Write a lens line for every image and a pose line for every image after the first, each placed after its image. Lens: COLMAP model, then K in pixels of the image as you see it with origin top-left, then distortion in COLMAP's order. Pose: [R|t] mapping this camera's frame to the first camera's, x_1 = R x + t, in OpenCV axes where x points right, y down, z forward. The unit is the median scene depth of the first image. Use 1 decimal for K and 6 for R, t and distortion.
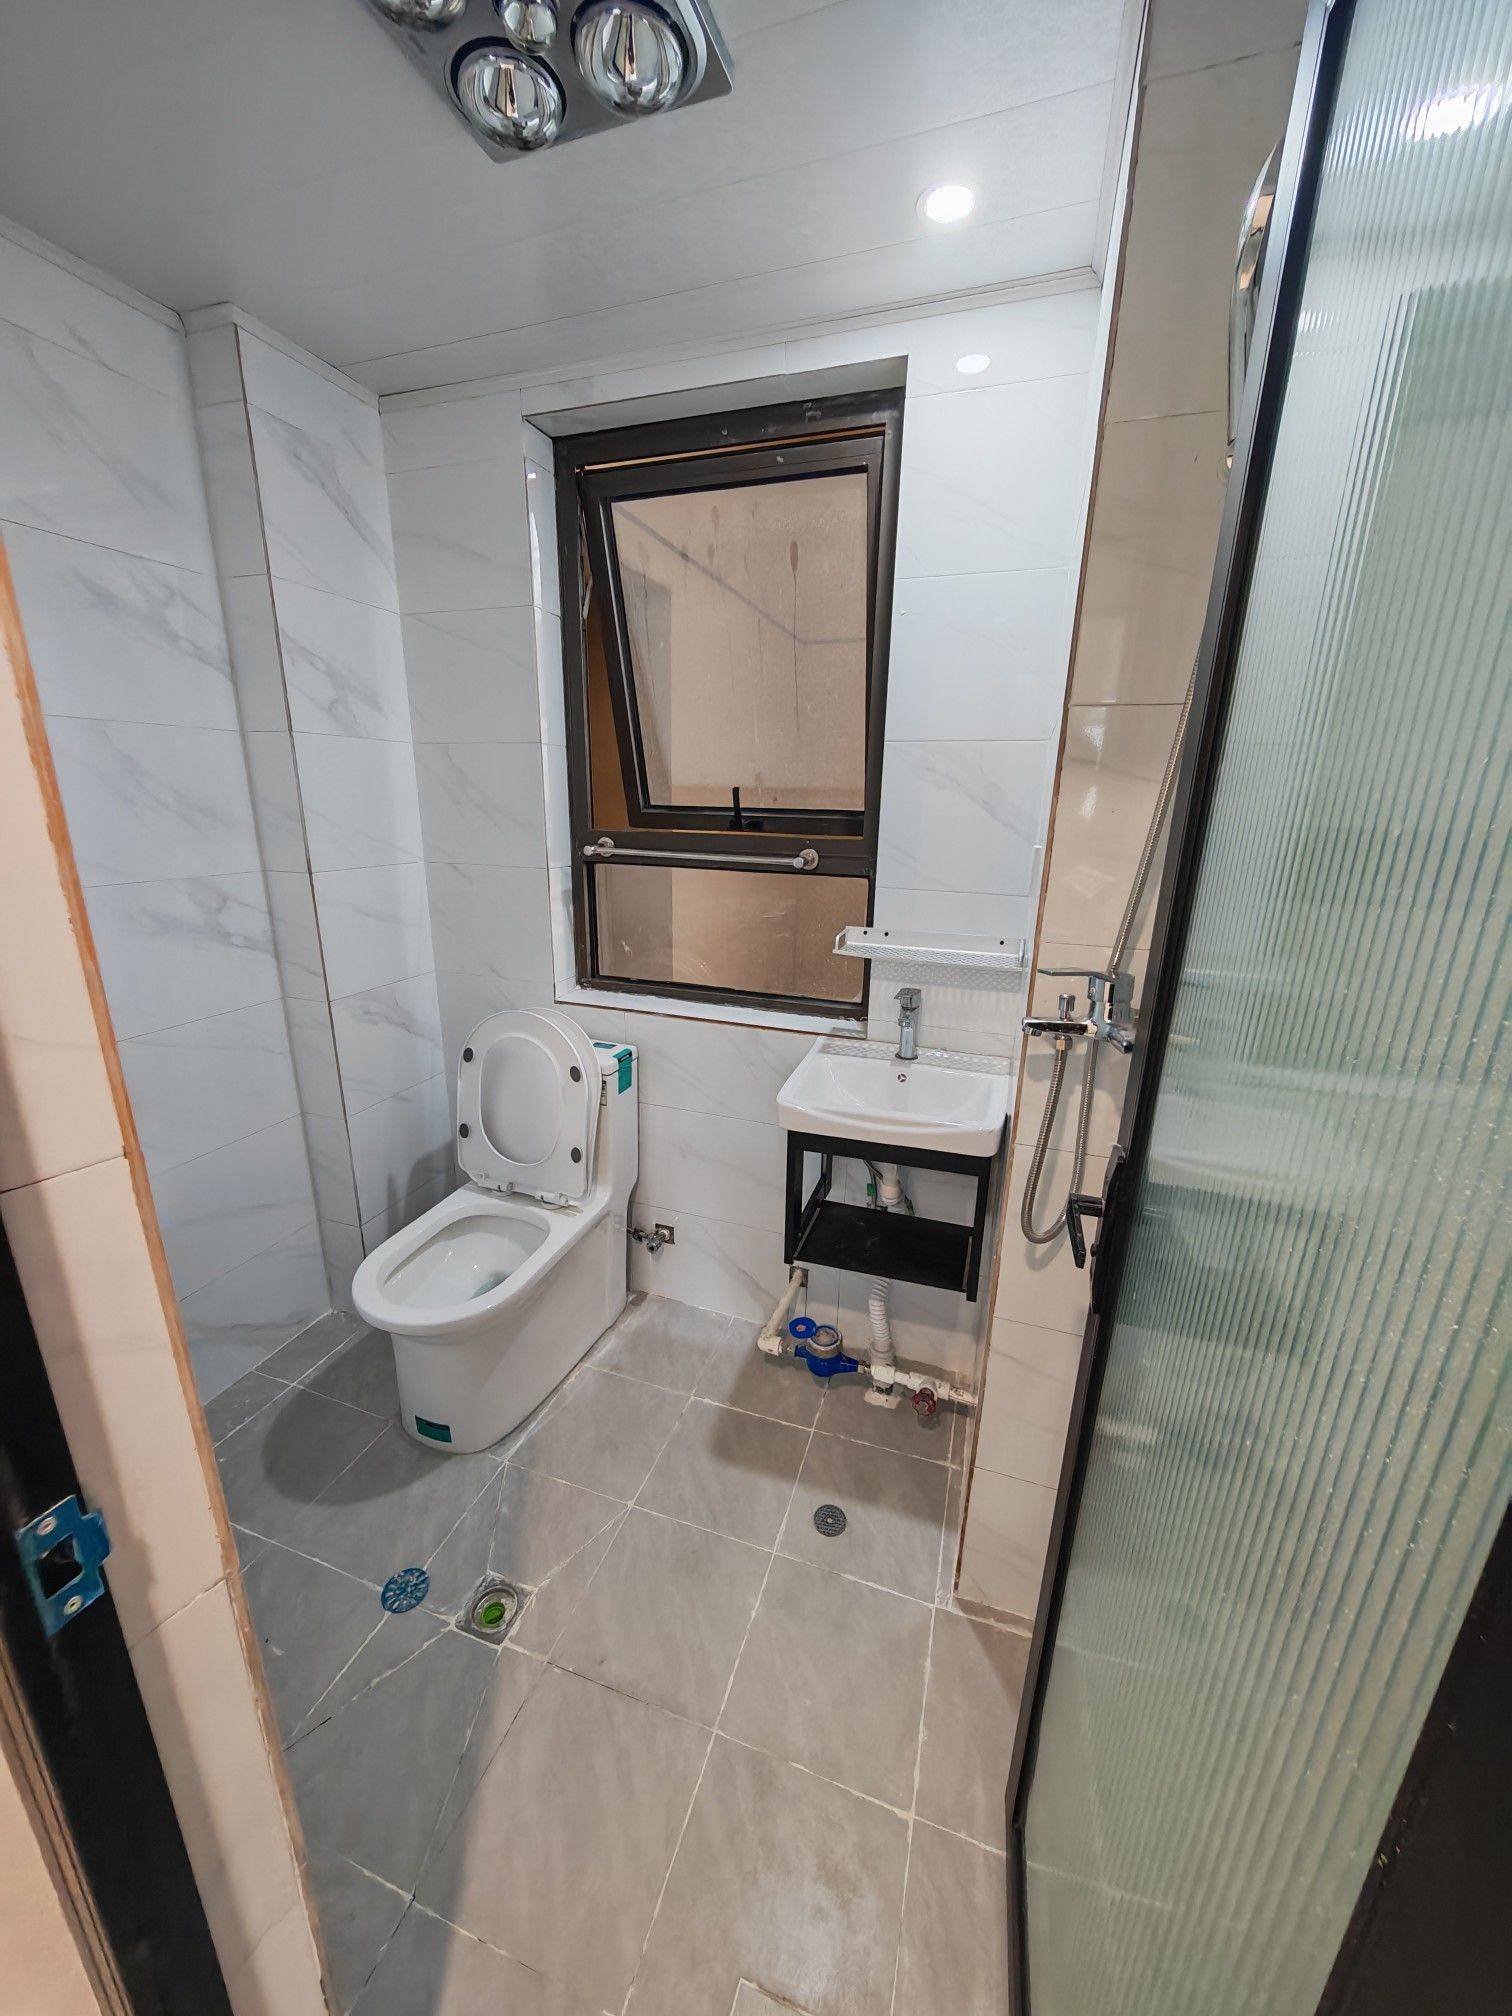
lens RADIAL K [[757.7, 0, 751.8], [0, 757.7, 1015.4], [0, 0, 1]] dist [0.001103, 0.000127]
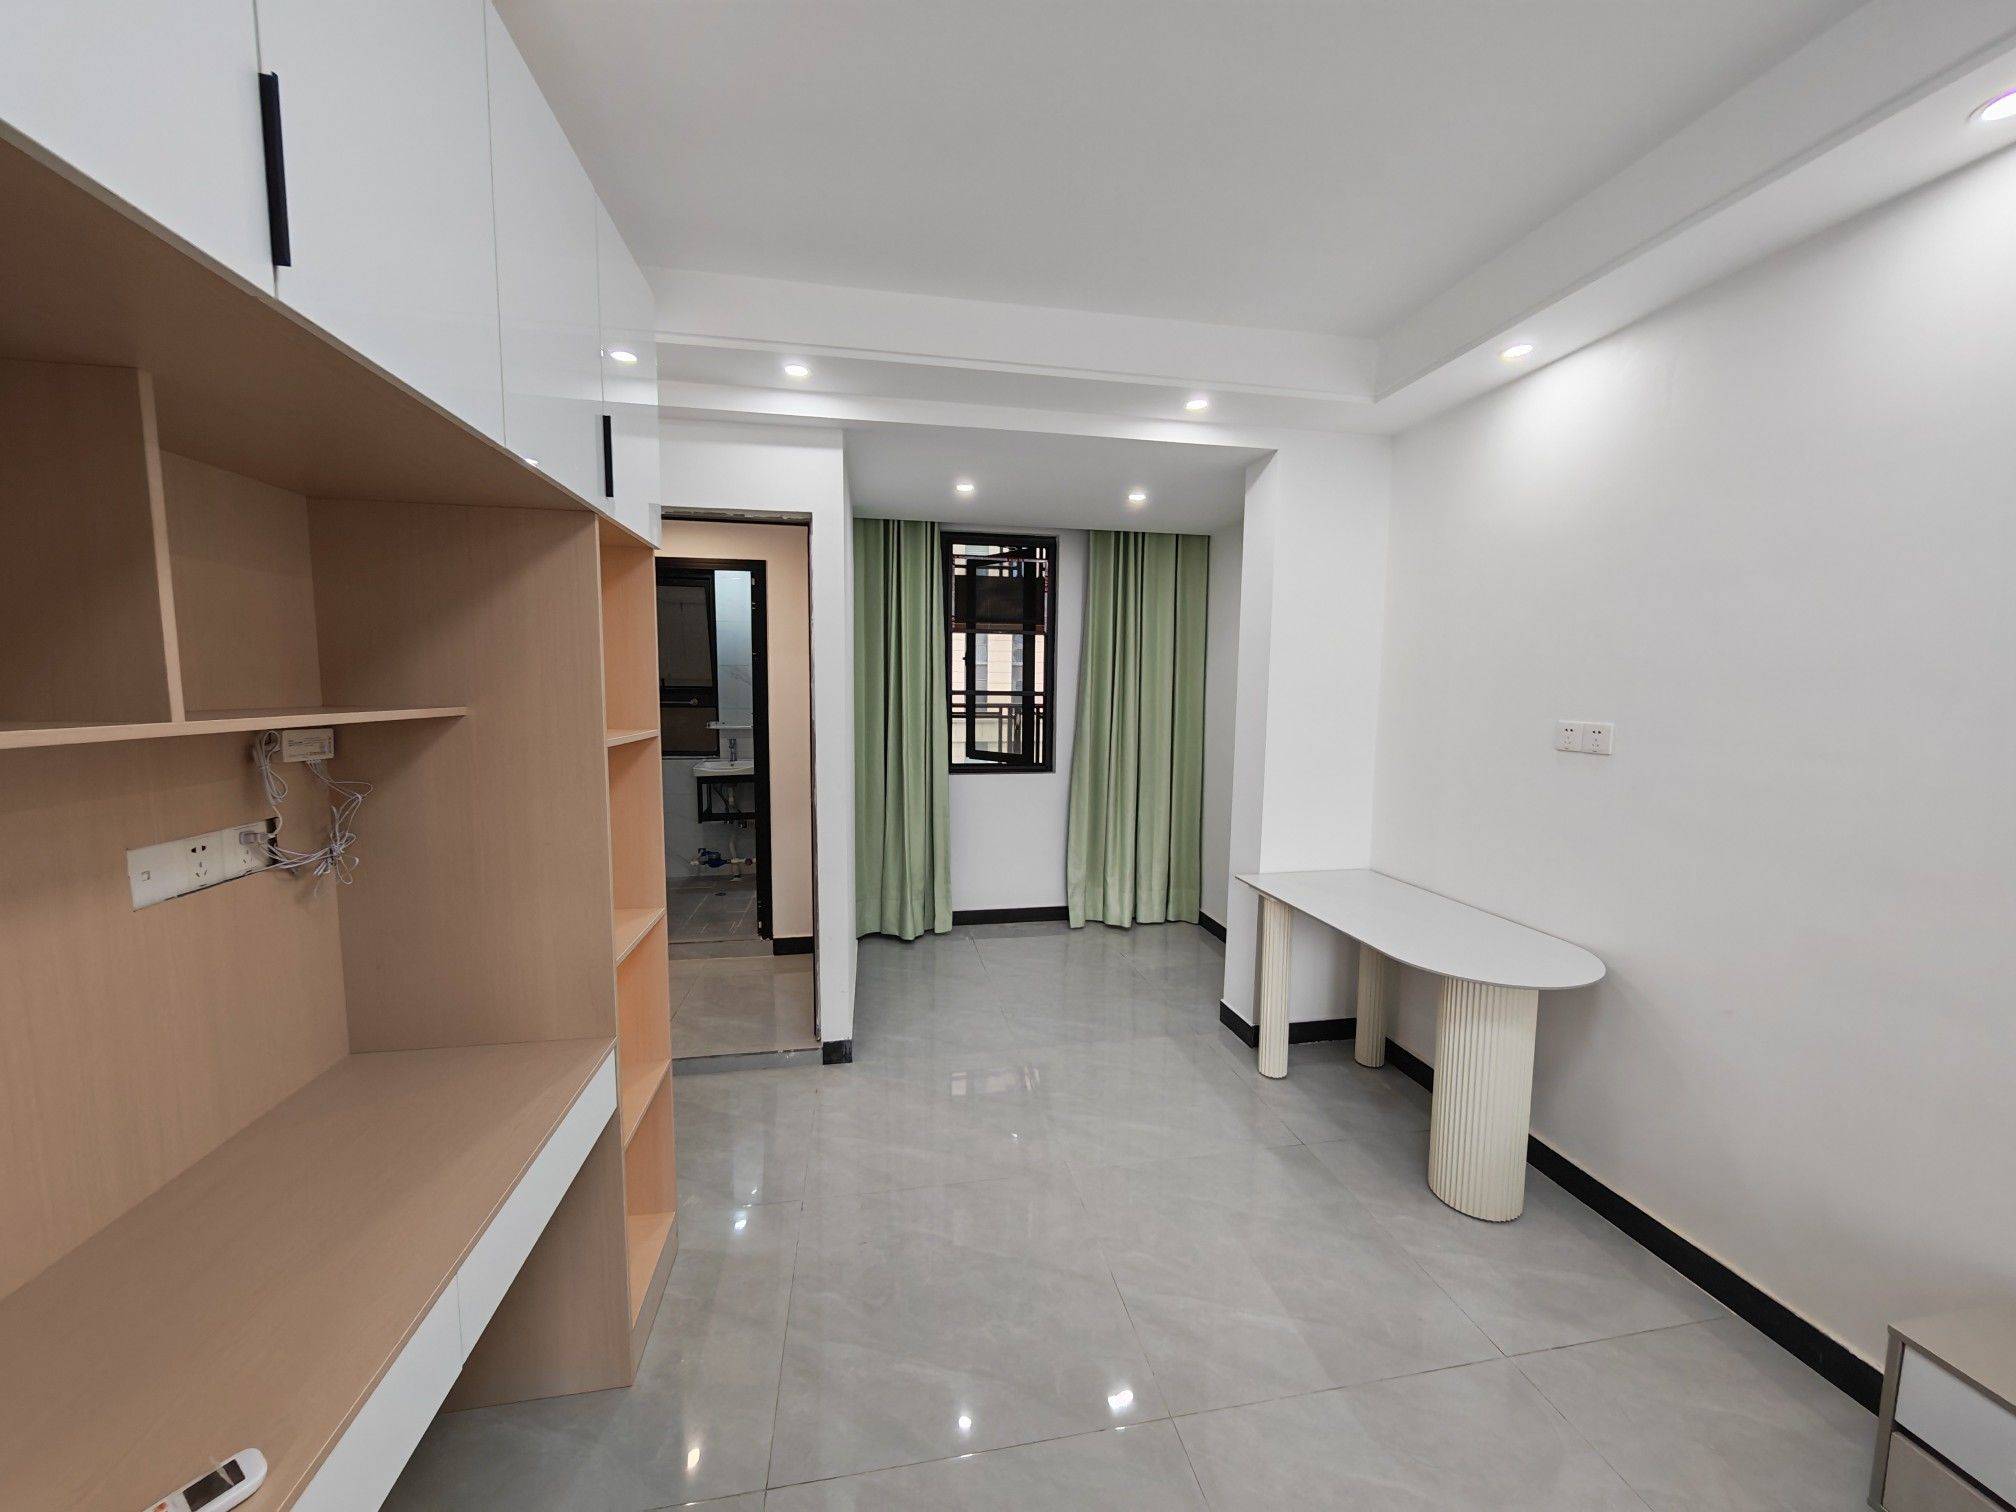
lens RADIAL K [[757.7, 0, 1012.1], [0, 757.7, 754.3], [0, 0, 1]] dist [0.001103, 0.000127]
pose [[0.872849, -0.061580, 0.484090, -0.321844], [0.148749, 0.978371, -0.143749, 0.672848], [-0.464768, 0.197479, 0.863130, -2.354356]]
